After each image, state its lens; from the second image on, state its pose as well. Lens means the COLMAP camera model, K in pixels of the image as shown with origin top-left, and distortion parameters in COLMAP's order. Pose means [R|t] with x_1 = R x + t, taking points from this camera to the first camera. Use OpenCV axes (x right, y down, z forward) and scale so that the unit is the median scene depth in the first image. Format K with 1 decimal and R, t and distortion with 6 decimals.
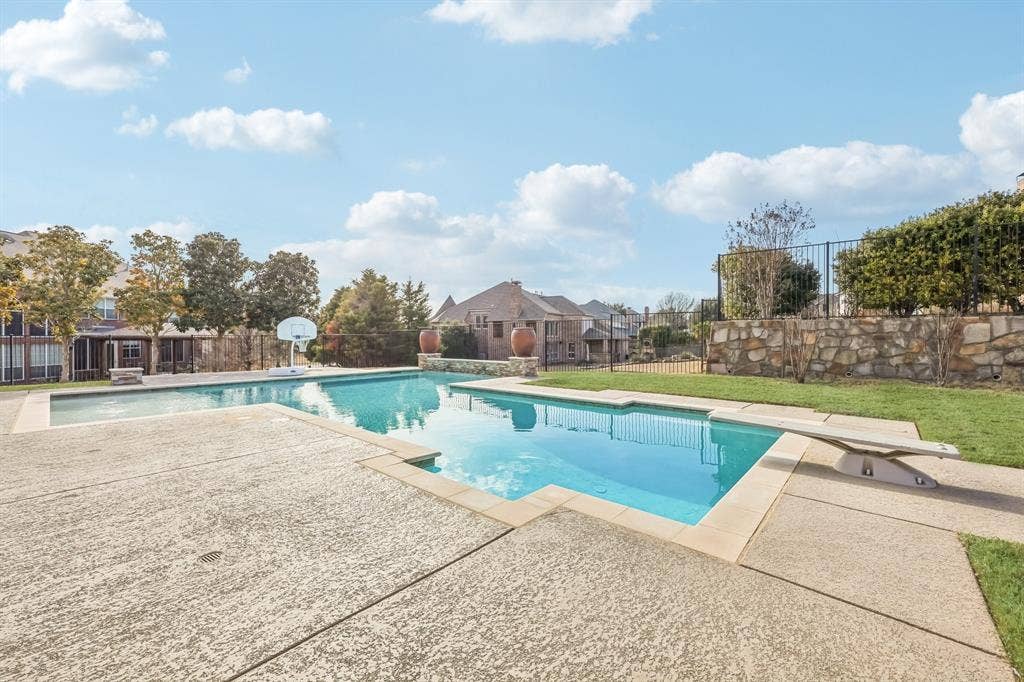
lens RADIAL K [[417.8, 0, 512.2], [0, 417.8, 339.0], [0, 0, 1]] dist [0.000754, -0.000220]
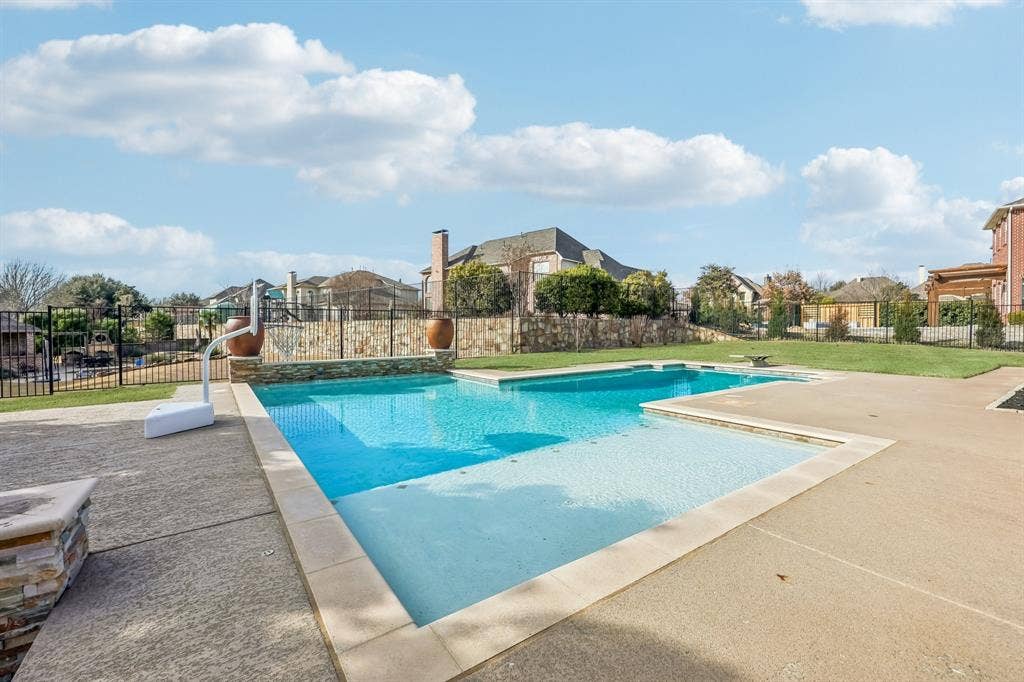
lens RADIAL K [[417.8, 0, 511.1], [0, 417.8, 337.2], [0, 0, 1]] dist [0.000754, -0.000220]
pose [[0.234275, -0.019149, 0.971982, -1.000529], [0.005239, 0.999816, 0.018435, 0.000577], [-0.972156, 0.000773, 0.234332, 0.757523]]
